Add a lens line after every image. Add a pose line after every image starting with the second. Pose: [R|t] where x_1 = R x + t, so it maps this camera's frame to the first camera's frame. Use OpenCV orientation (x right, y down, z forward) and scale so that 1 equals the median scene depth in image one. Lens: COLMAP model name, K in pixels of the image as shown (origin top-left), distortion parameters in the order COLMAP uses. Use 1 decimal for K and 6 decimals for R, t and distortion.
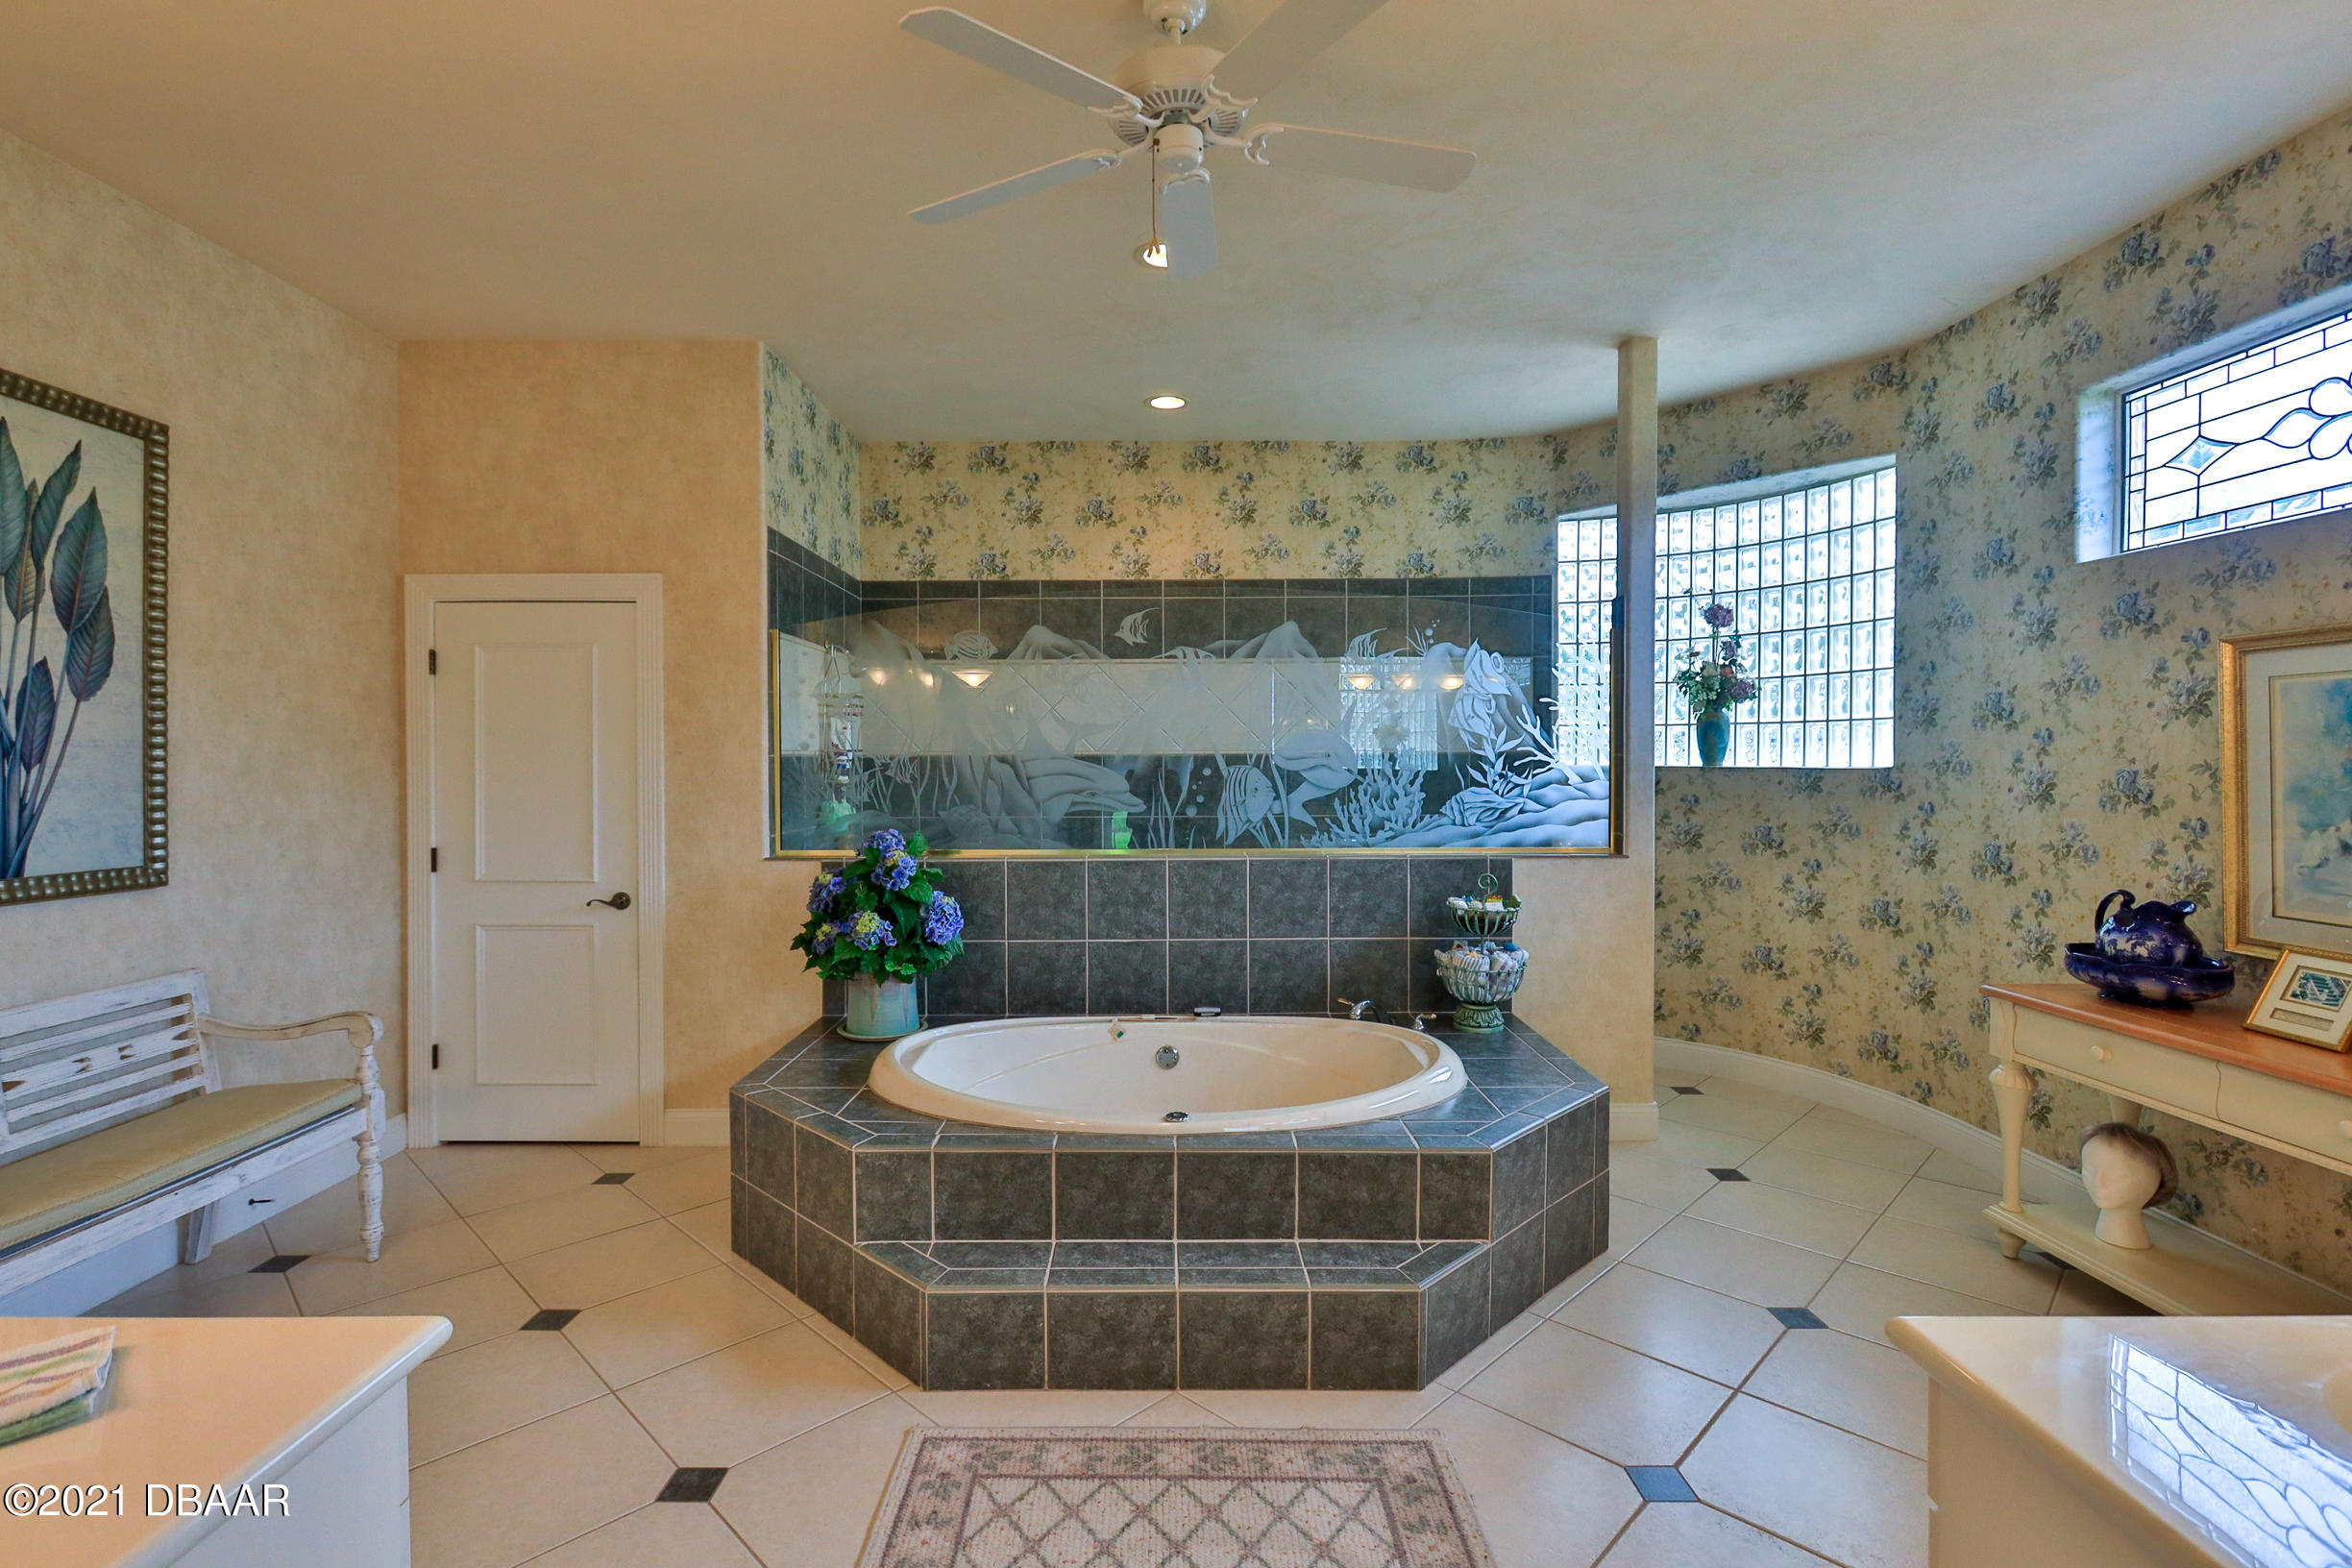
lens RADIAL K [[1102.0, 0, 1161.1], [0, 1102.0, 768.8], [0, 0, 1]] dist [-0.003212, 0.002108]
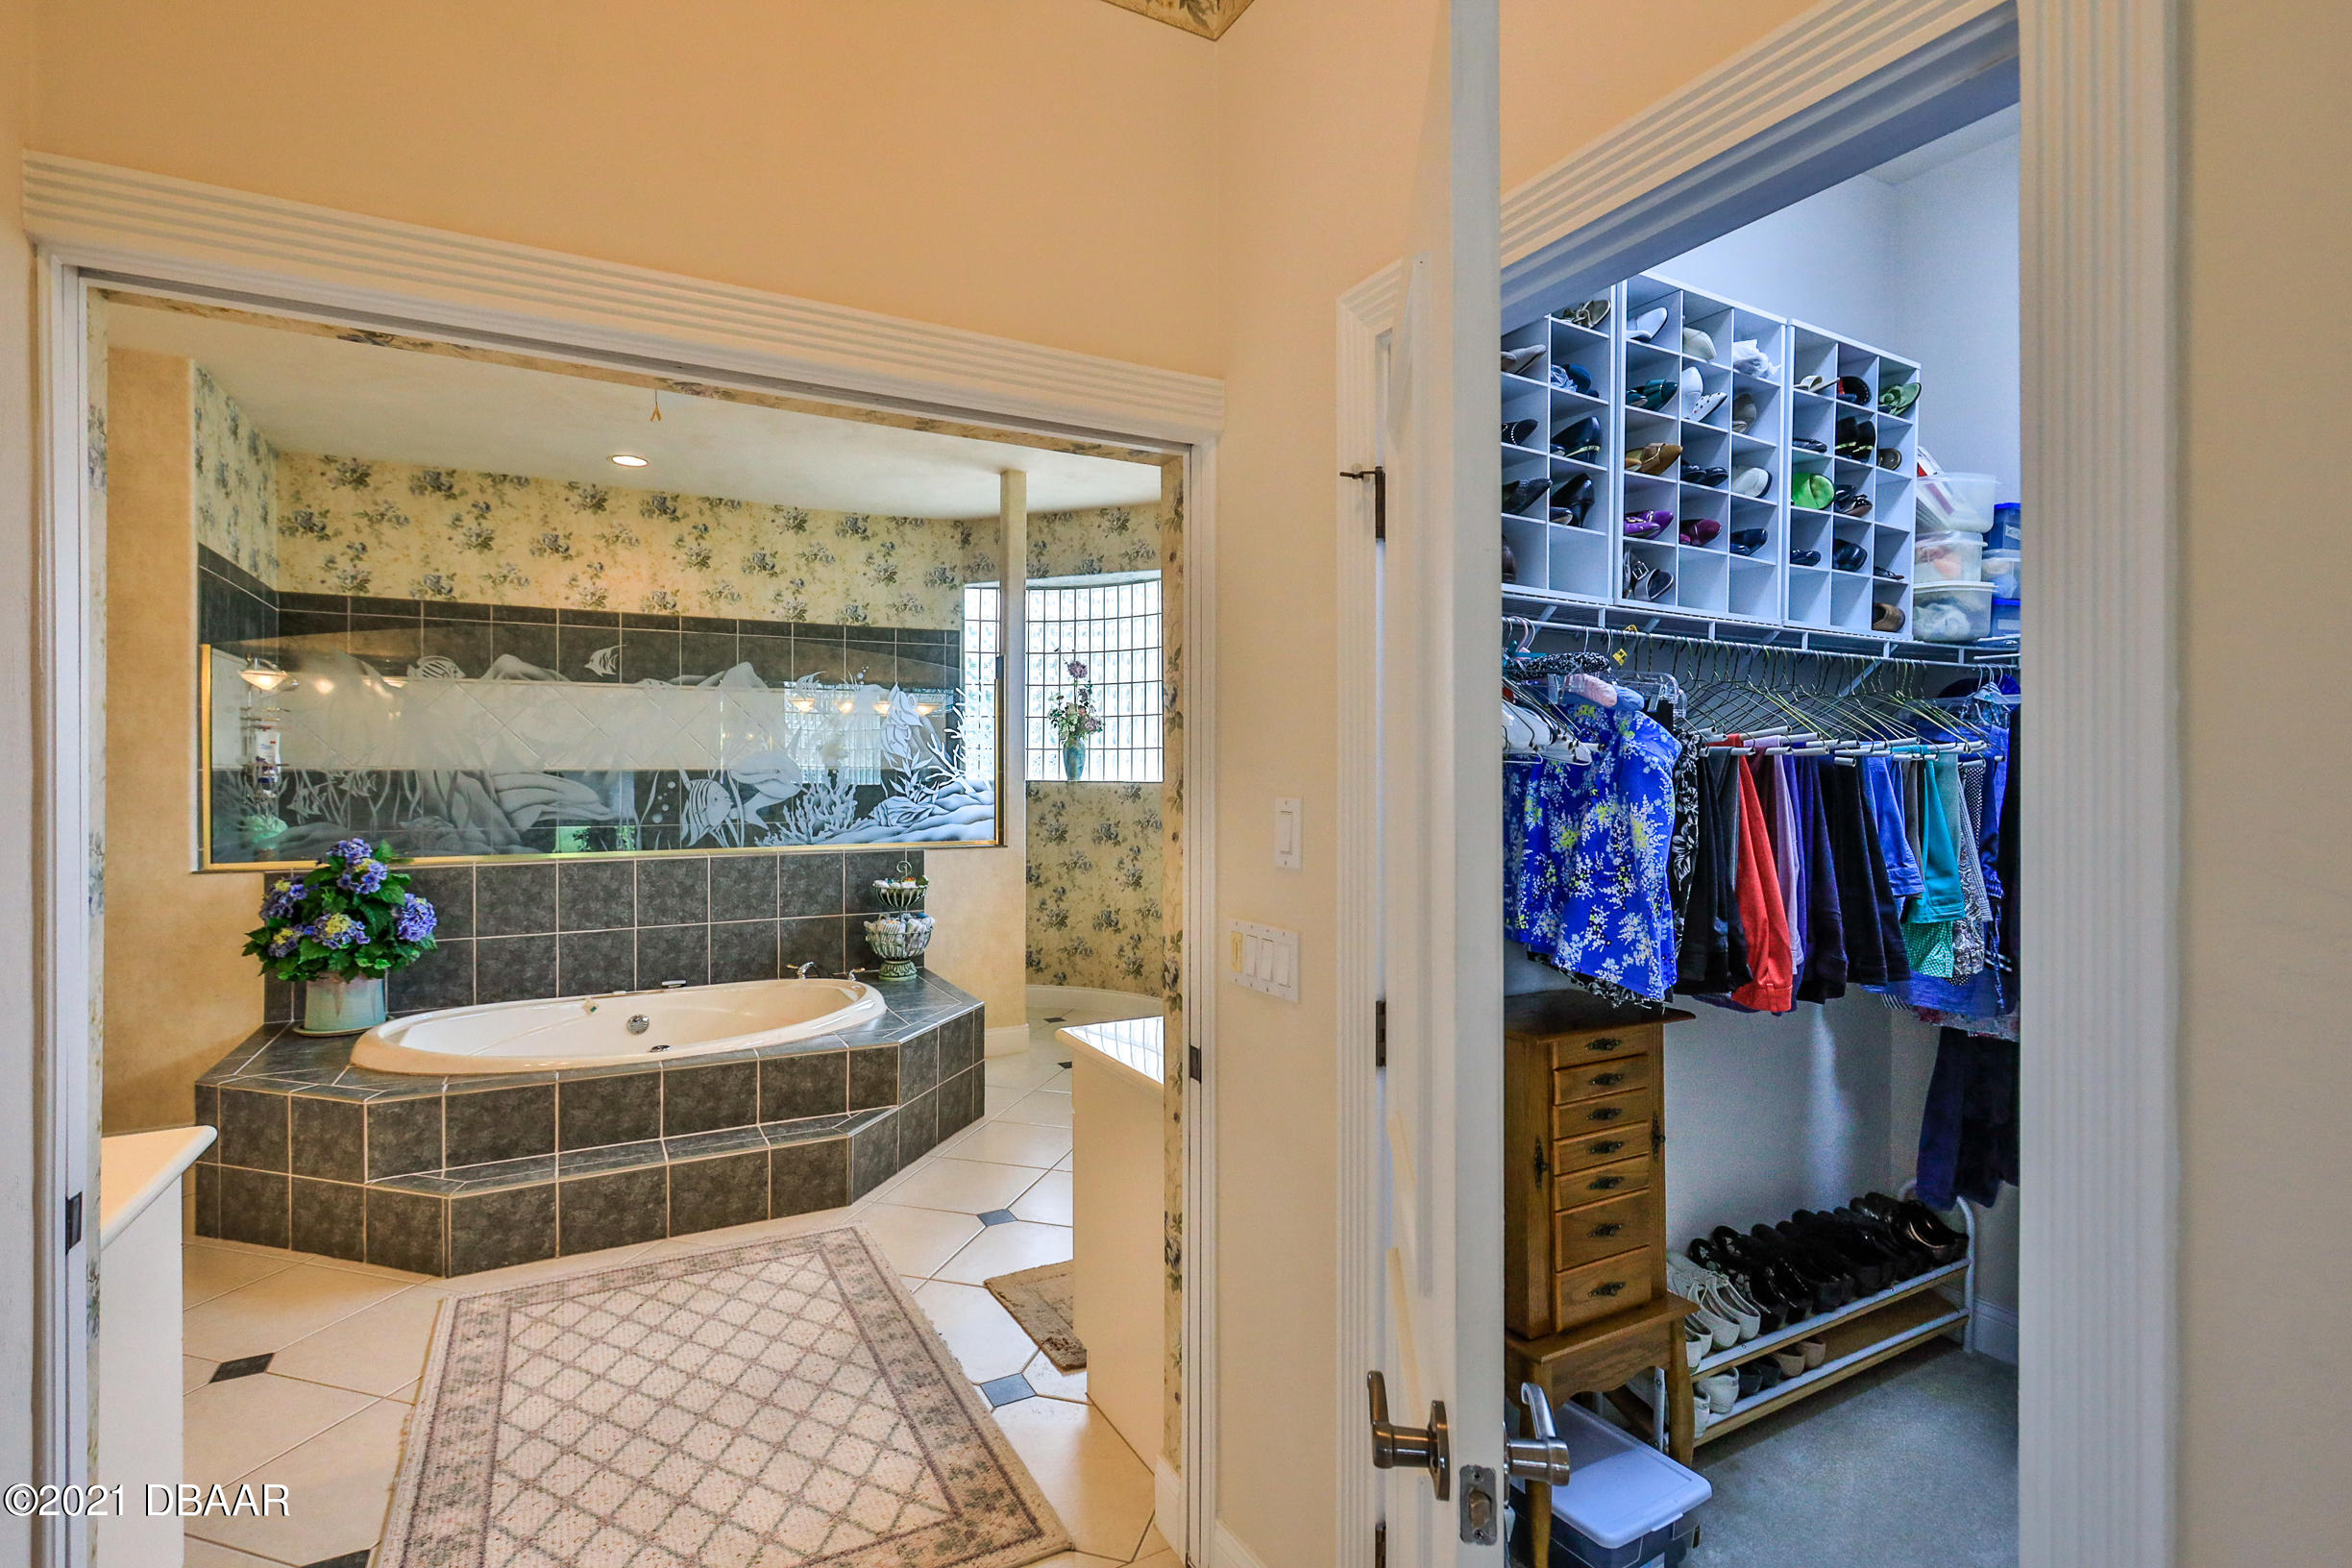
lens RADIAL K [[1102.0, 0, 1163.2], [0, 1102.0, 774.8], [0, 0, 1]] dist [-0.003212, 0.002108]
pose [[0.879435, 0.002207, 0.476014, -0.068030], [0.001653, 0.999969, -0.007691, 0.002268], [-0.476016, 0.007550, 0.879404, -0.350912]]
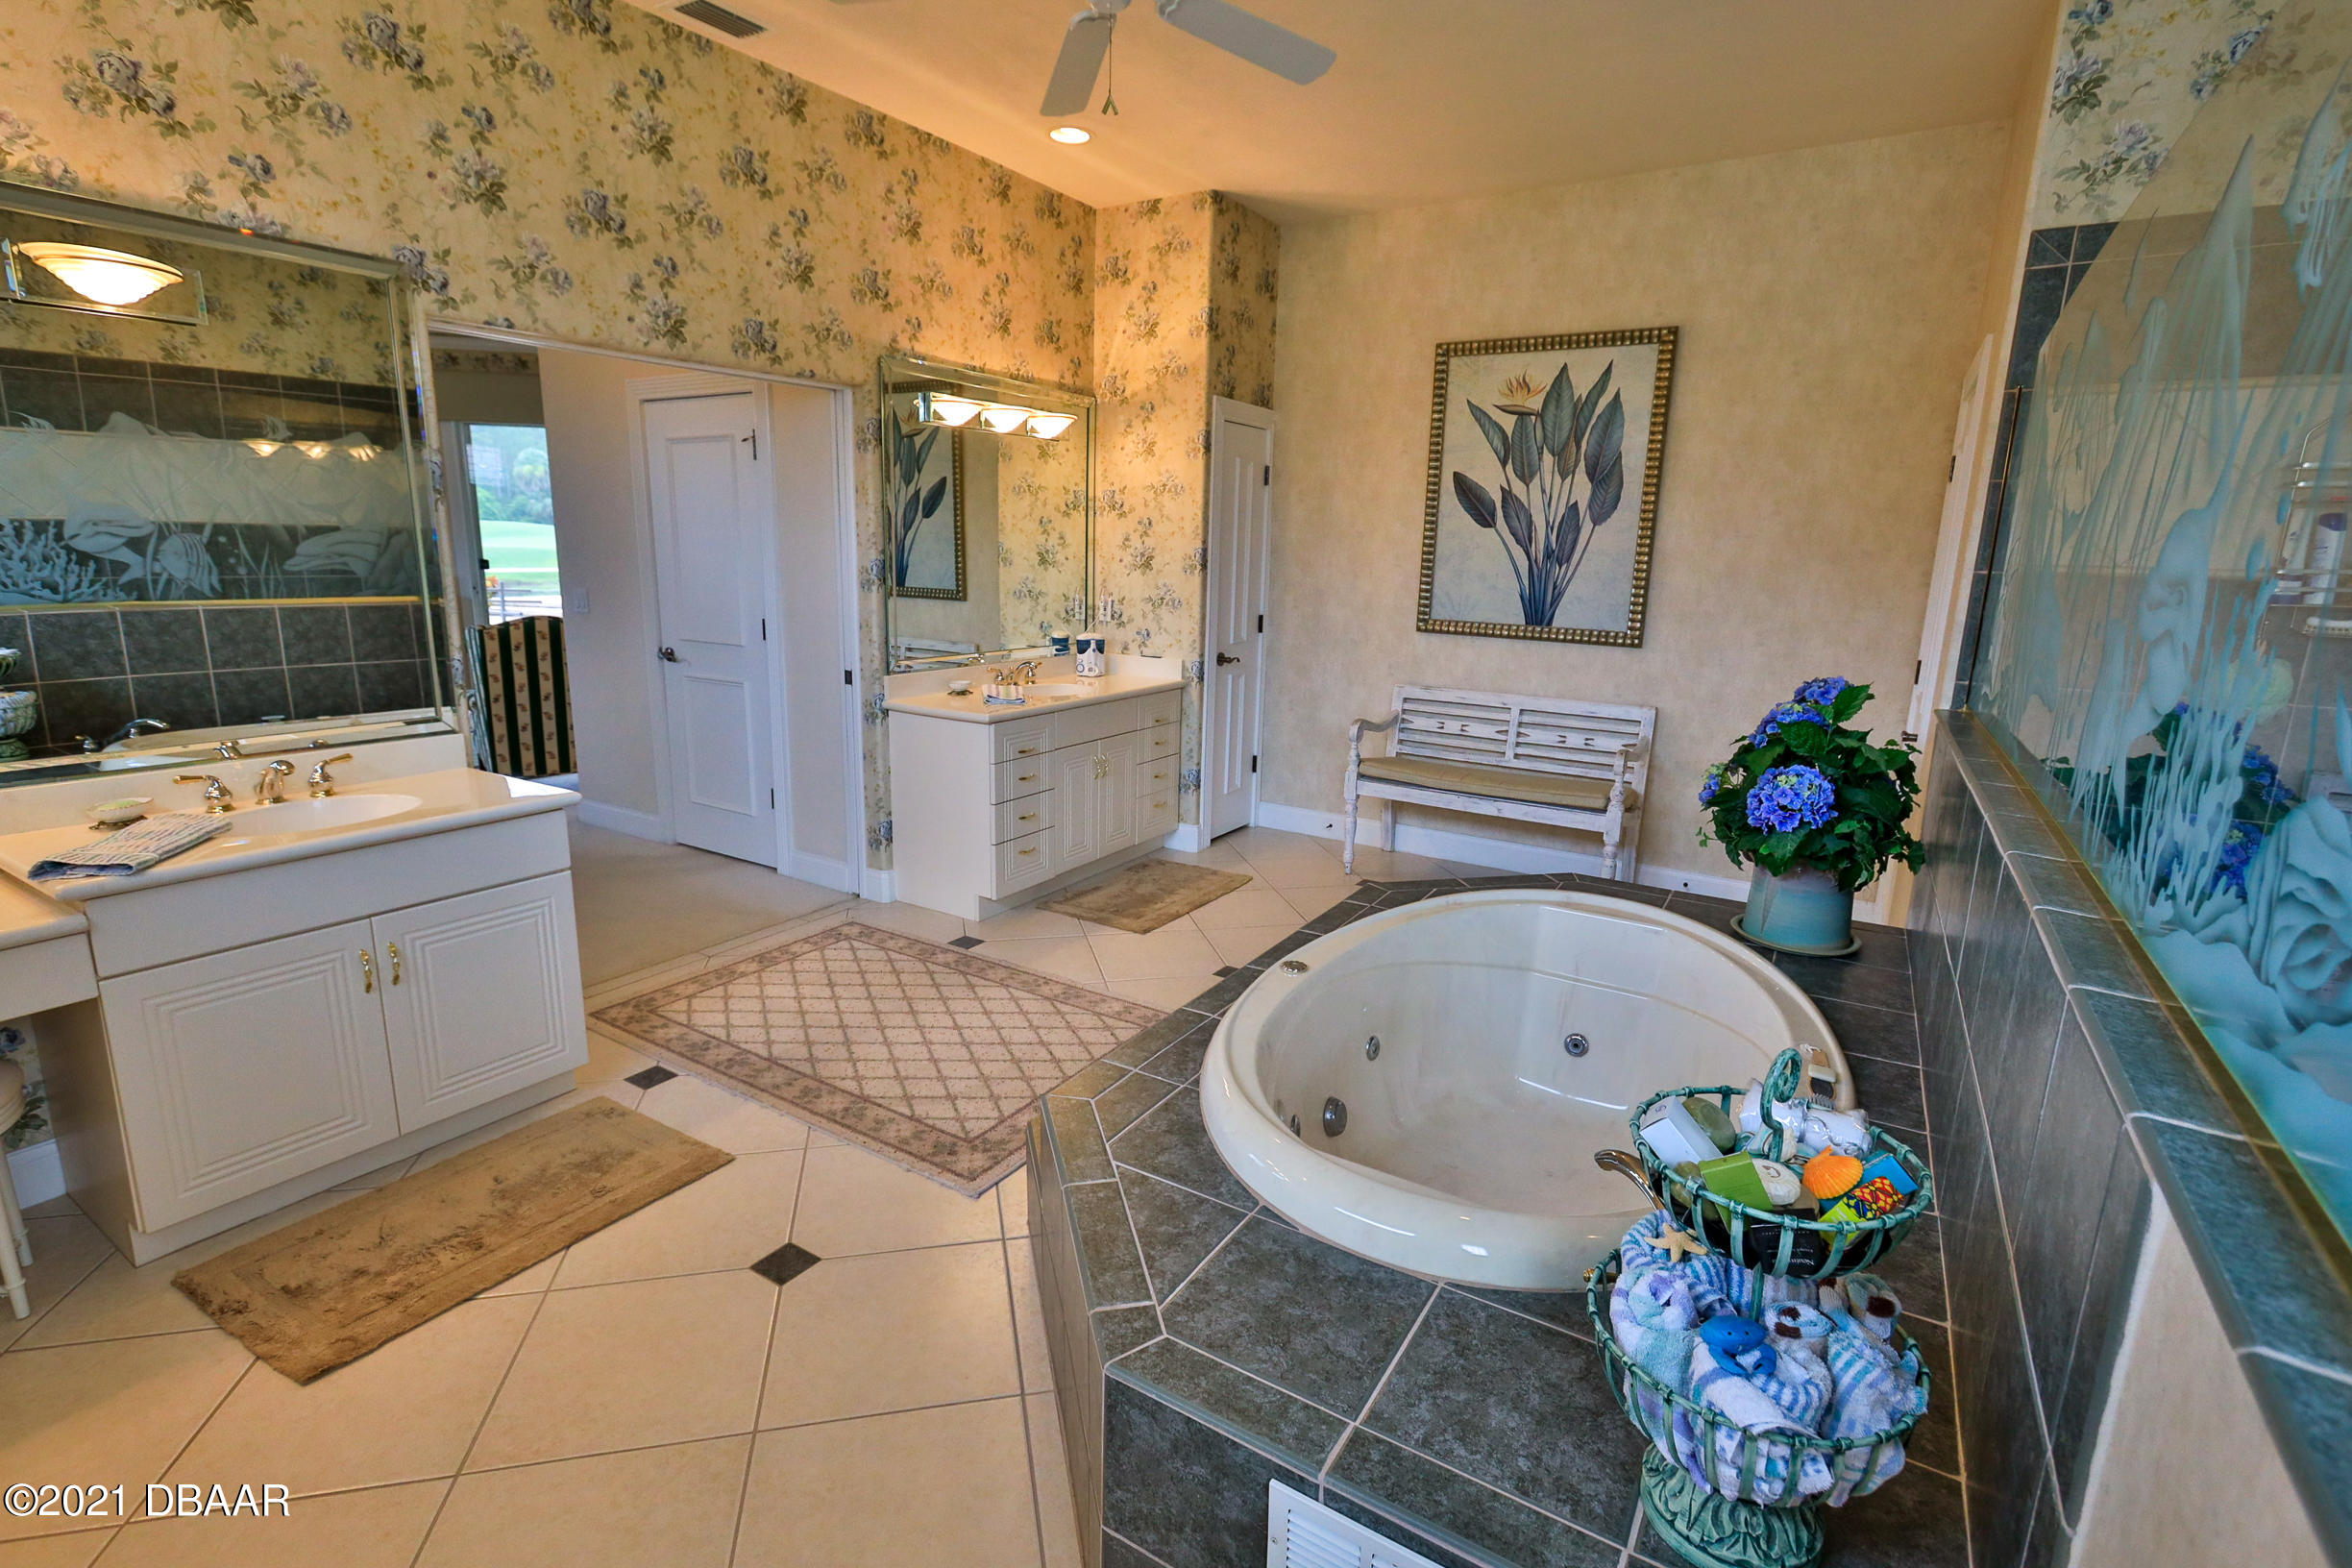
lens RADIAL K [[1102.0, 0, 1172.1], [0, 1102.0, 782.2], [0, 0, 1]] dist [-0.003212, 0.002108]
pose [[-0.538661, 0.169834, -0.825228, 0.650747], [-0.021735, 0.976345, 0.215121, -0.021855], [0.842243, 0.133814, -0.522227, 1.119911]]
